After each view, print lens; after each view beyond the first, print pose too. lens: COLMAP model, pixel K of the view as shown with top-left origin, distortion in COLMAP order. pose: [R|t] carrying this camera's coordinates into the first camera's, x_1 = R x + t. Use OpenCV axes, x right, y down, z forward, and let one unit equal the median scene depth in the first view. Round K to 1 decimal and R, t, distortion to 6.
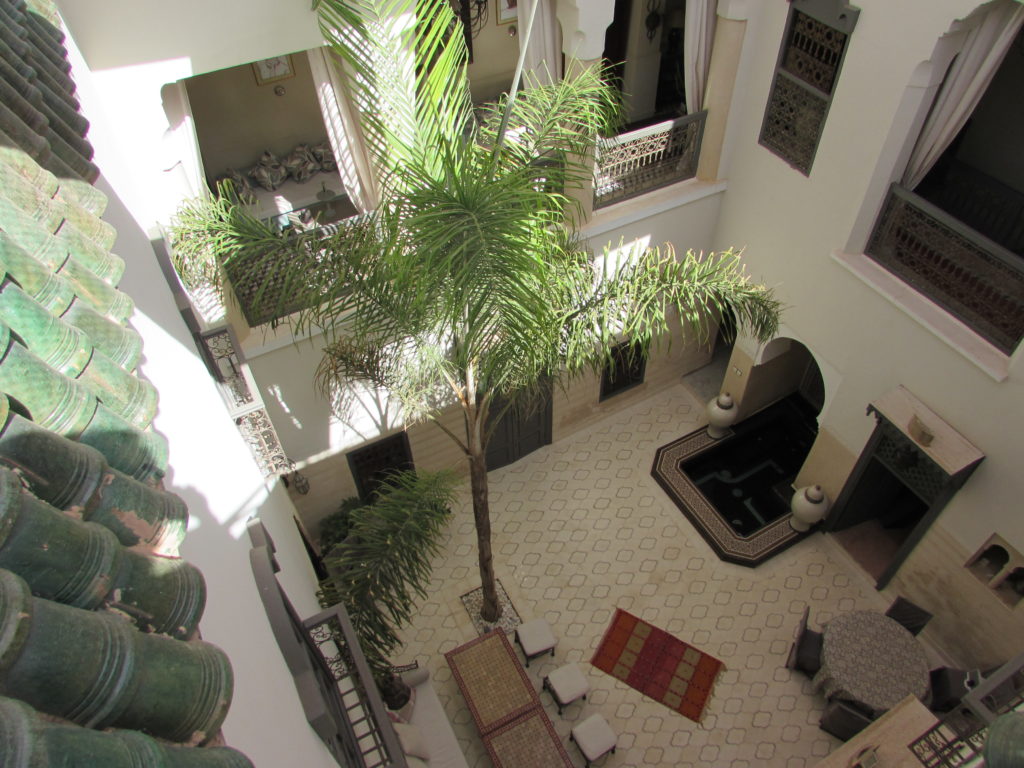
lens RADIAL K [[721.5, 0, 513.2], [0, 721.5, 389.1], [0, 0, 1]] dist [-0.035644, 0.016440]
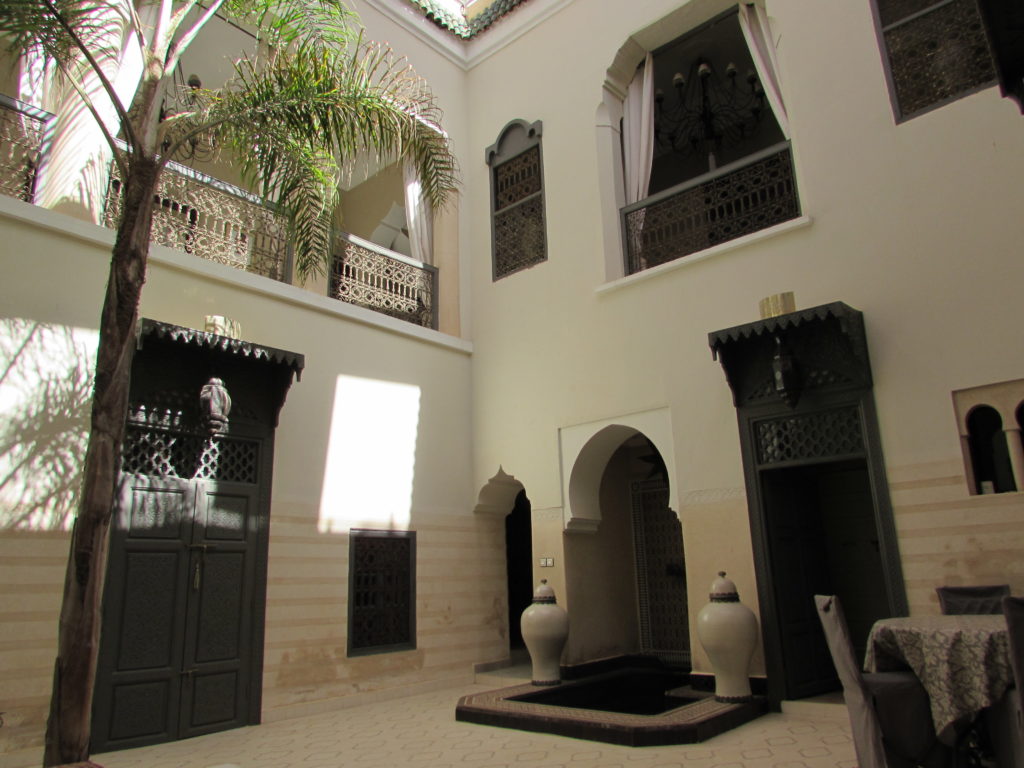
lens RADIAL K [[721.5, 0, 513.2], [0, 721.5, 387.2], [0, 0, 1]] dist [-0.035644, 0.016440]
pose [[0.937571, 0.086846, 0.336777, 0.067541], [0.262113, 0.460022, -0.848337, 0.992482], [-0.228600, 0.883650, 0.408540, 1.192316]]
